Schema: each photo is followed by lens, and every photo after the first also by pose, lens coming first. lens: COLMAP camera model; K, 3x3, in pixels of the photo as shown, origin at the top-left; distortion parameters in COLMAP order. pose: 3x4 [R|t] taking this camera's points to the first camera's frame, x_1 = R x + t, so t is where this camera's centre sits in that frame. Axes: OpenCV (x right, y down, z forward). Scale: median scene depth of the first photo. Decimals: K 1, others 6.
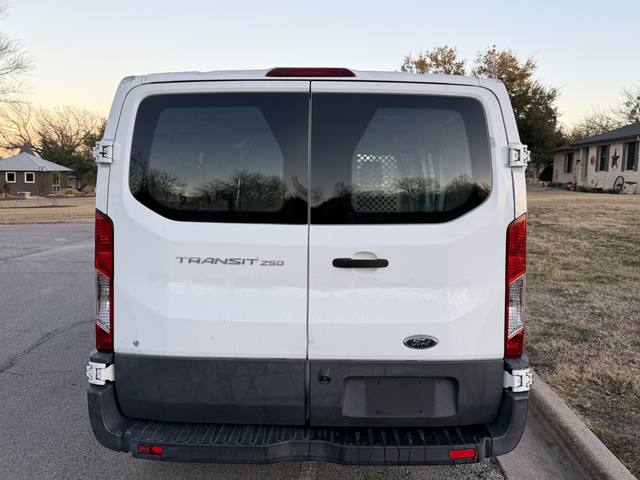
lens RADIAL K [[651.4, 0, 329.8], [0, 651.4, 240.3], [0, 0, 1]] dist [0.112716, -0.203156]
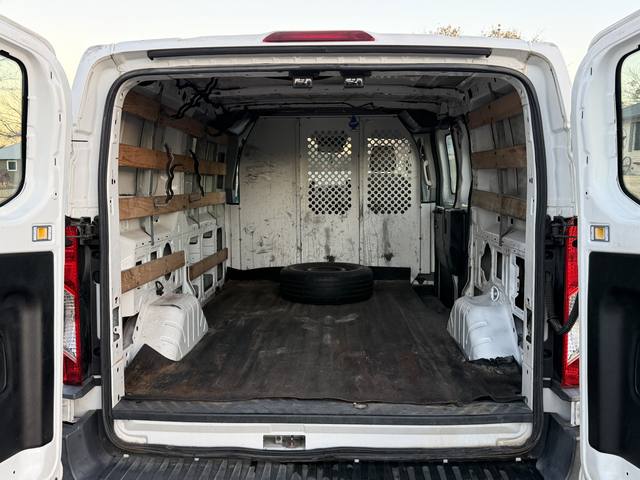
lens RADIAL K [[651.4, 0, 329.8], [0, 651.4, 240.3], [0, 0, 1]] dist [0.112716, -0.203156]
pose [[0.999907, -0.012496, -0.005497, -0.009193], [0.012623, 0.999640, 0.023670, -0.016720], [0.005199, -0.023737, 0.999705, 0.123960]]
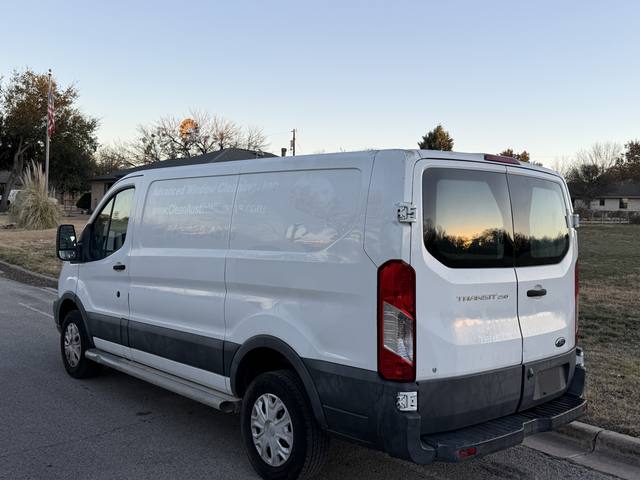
lens RADIAL K [[651.4, 0, 329.8], [0, 651.4, 240.3], [0, 0, 1]] dist [0.112716, -0.203156]
pose [[0.728647, -0.008065, 0.684842, -0.814857], [0.035053, 0.999059, -0.025530, -0.038436], [-0.683992, 0.042608, 0.728244, 0.152044]]
